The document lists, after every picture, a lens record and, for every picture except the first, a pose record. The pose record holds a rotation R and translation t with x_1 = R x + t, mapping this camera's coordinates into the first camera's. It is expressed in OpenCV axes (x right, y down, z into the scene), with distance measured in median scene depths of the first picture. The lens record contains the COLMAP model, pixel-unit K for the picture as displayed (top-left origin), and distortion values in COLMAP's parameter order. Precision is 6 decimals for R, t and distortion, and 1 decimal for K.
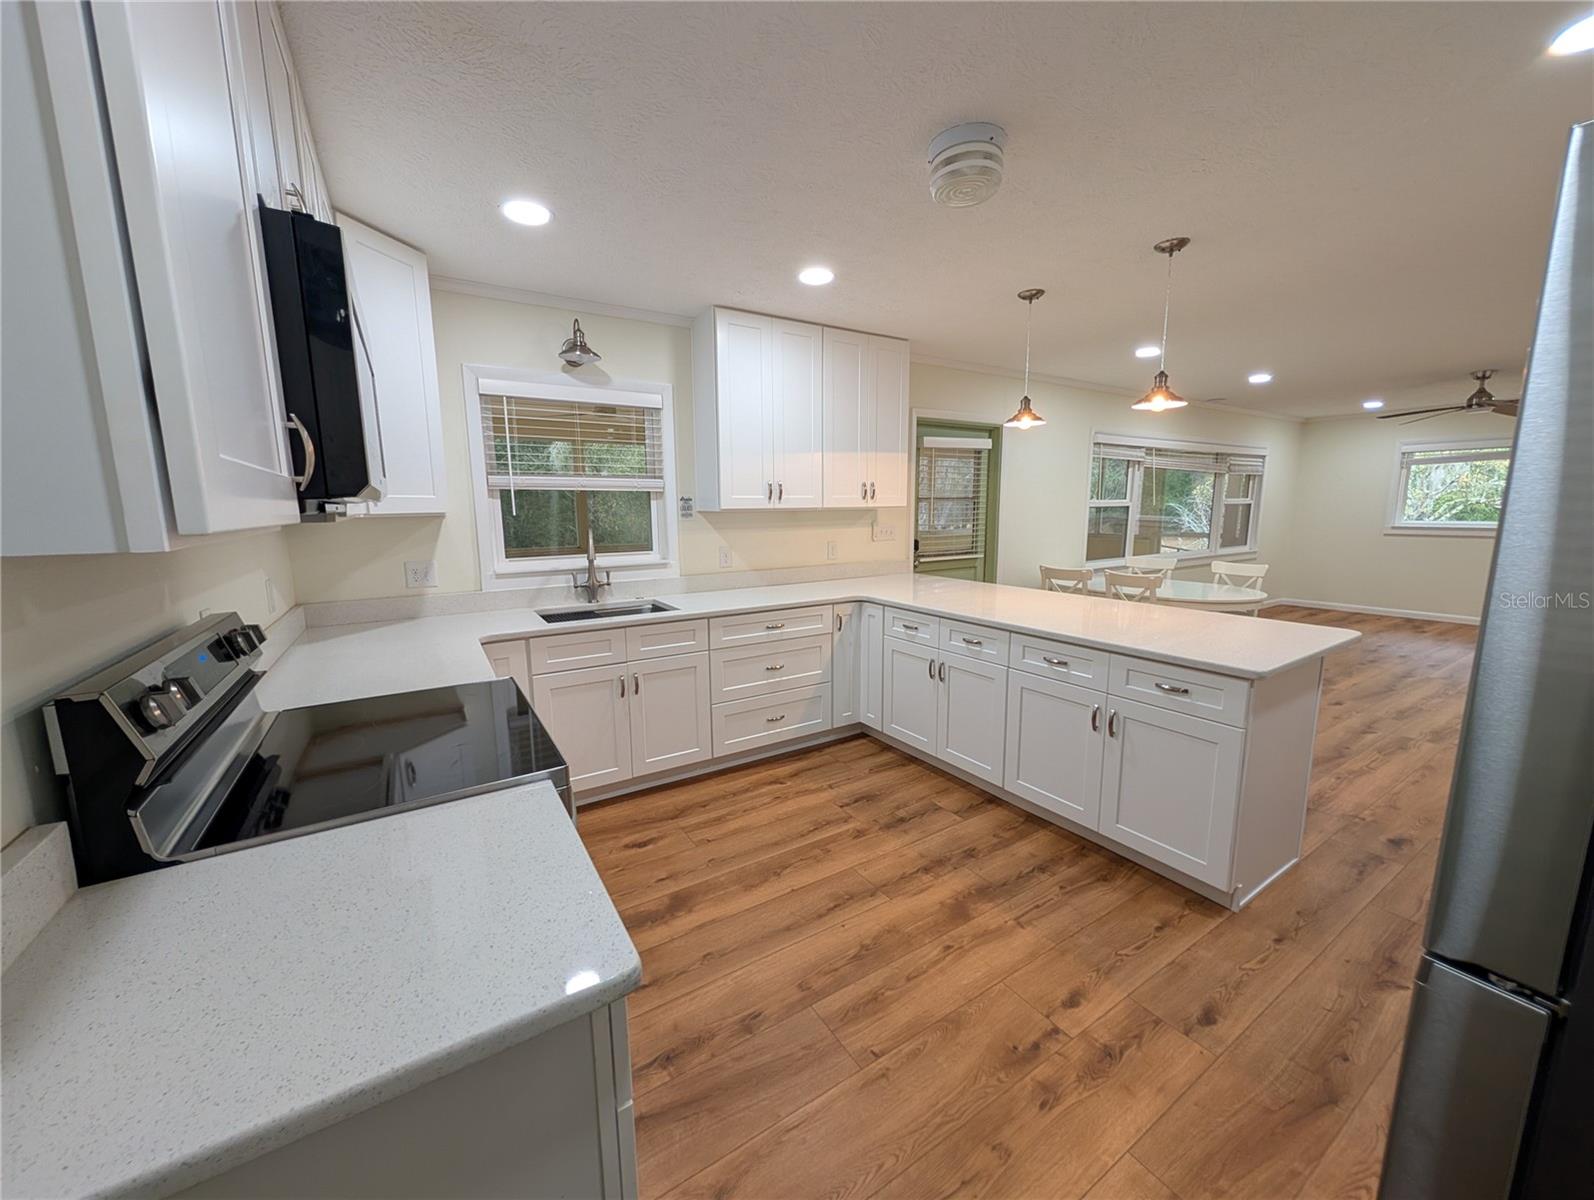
lens RADIAL K [[604.1, 0, 798.2], [0, 604.1, 598.8], [0, 0, 1]] dist [0.000479, 0.000135]
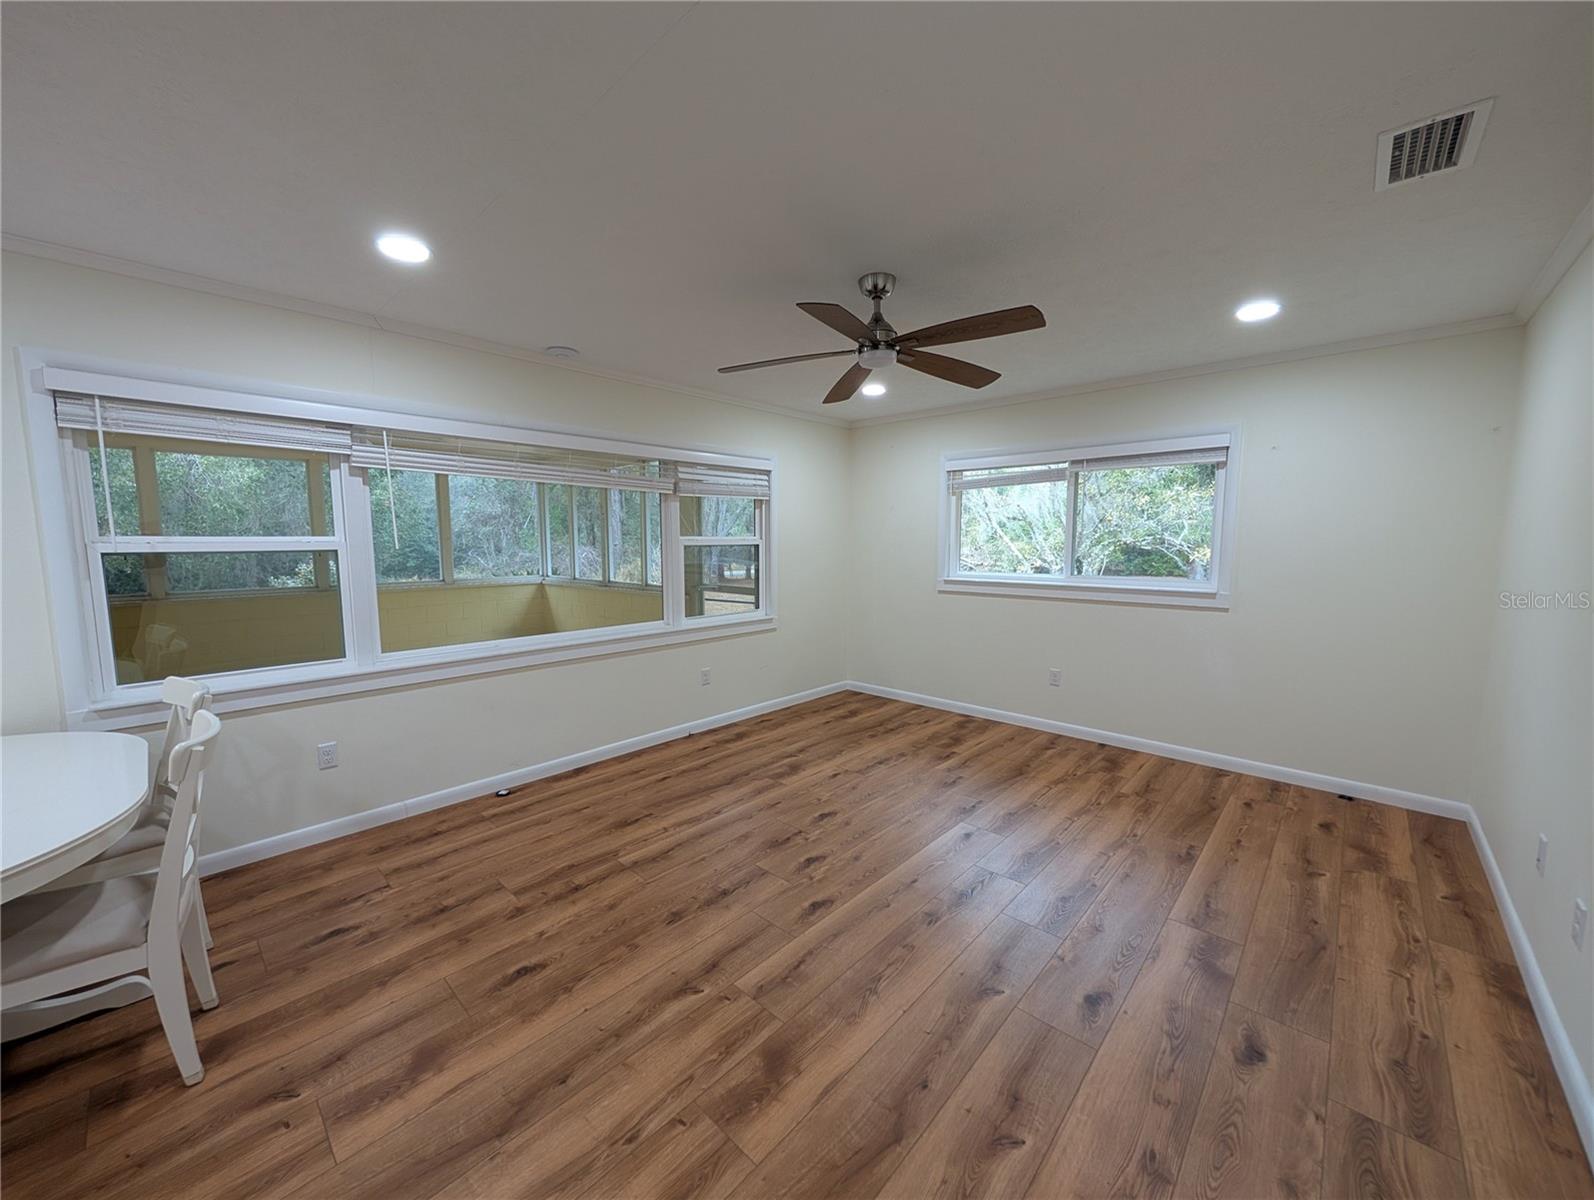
lens RADIAL K [[604.1, 0, 796.1], [0, 604.1, 599.6], [0, 0, 1]] dist [0.000479, 0.000135]
pose [[0.968329, -0.016659, 0.249122, 0.941506], [0.030327, 0.998232, -0.051126, -0.098280], [-0.247830, 0.057062, 0.967122, 0.562570]]
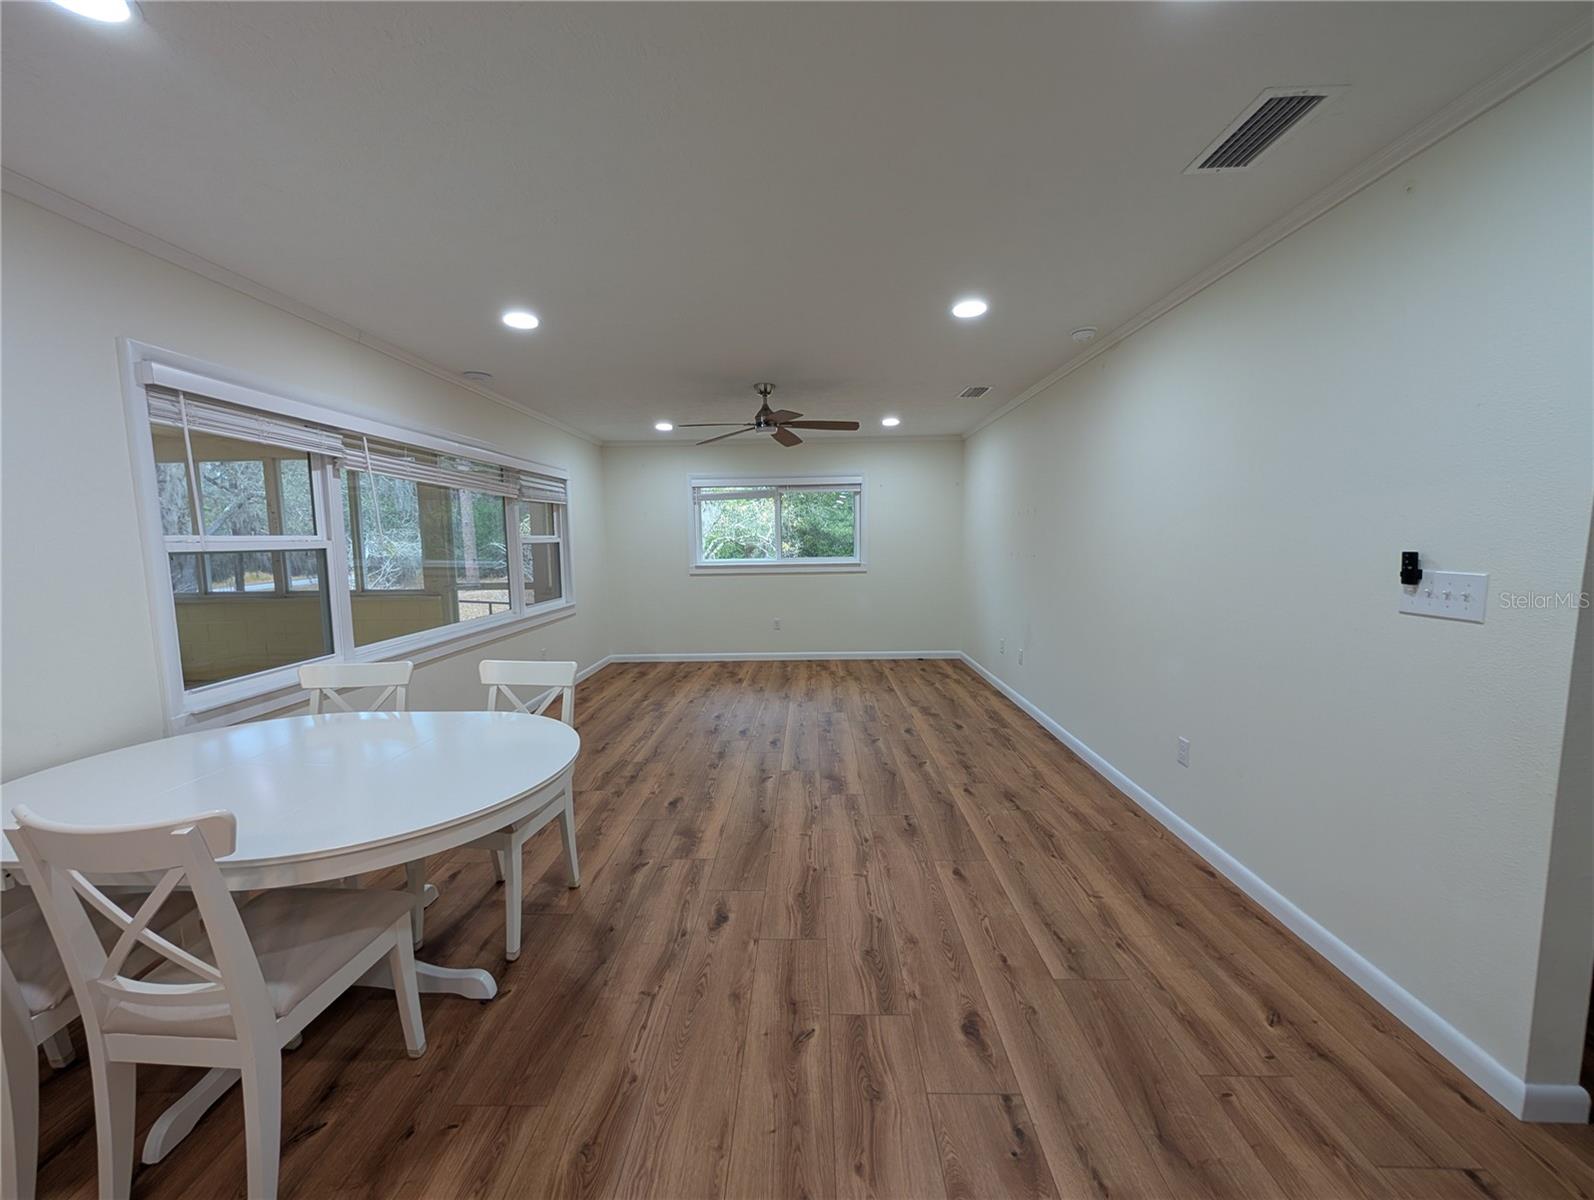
lens RADIAL K [[604.1, 0, 793.5], [0, 604.1, 602.9], [0, 0, 1]] dist [0.000479, 0.000135]
pose [[0.560244, -0.089011, 0.823531, 0.433034], [0.136875, 0.990490, 0.013942, -0.080837], [-0.816940, 0.104910, 0.567100, 0.518082]]
